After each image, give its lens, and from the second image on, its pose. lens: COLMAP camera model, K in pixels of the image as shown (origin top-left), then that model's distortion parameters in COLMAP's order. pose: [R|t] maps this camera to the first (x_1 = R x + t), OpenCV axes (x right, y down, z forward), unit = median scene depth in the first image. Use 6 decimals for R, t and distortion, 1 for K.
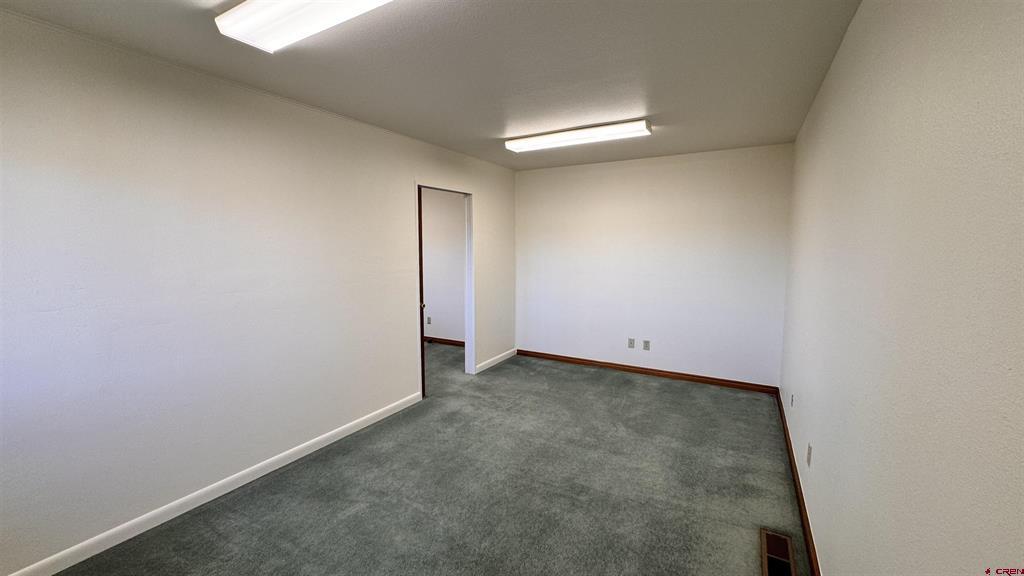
lens RADIAL K [[405.1, 0, 518.5], [0, 405.1, 292.5], [0, 0, 1]] dist [0.002071, 0.000060]
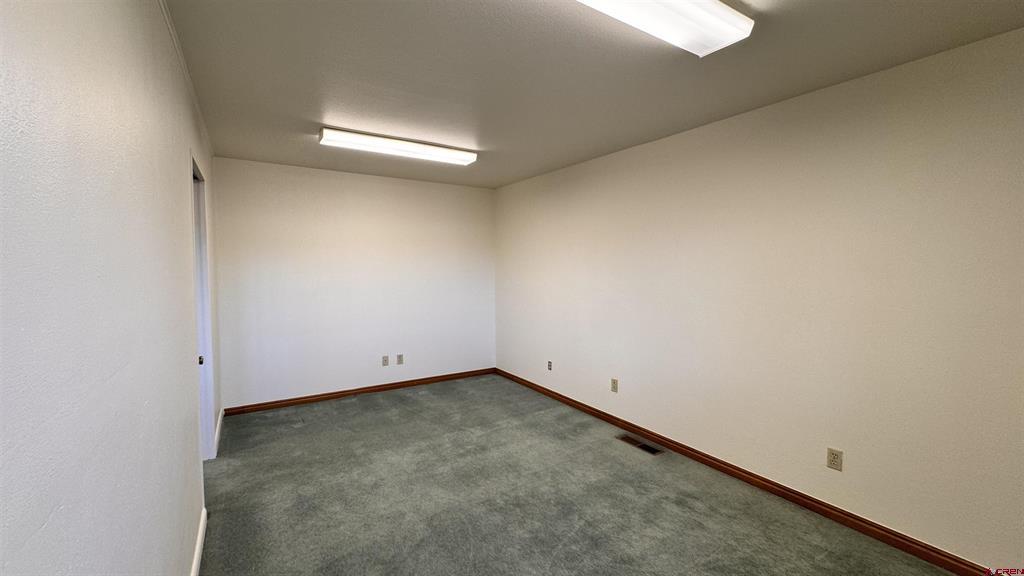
lens RADIAL K [[405.1, 0, 508.9], [0, 405.1, 305.2], [0, 0, 1]] dist [0.002071, 0.000060]
pose [[0.477326, -0.089746, 0.874131, -0.602935], [0.099949, 0.993860, 0.047460, -0.038535], [-0.873023, 0.064714, 0.483365, 0.348660]]
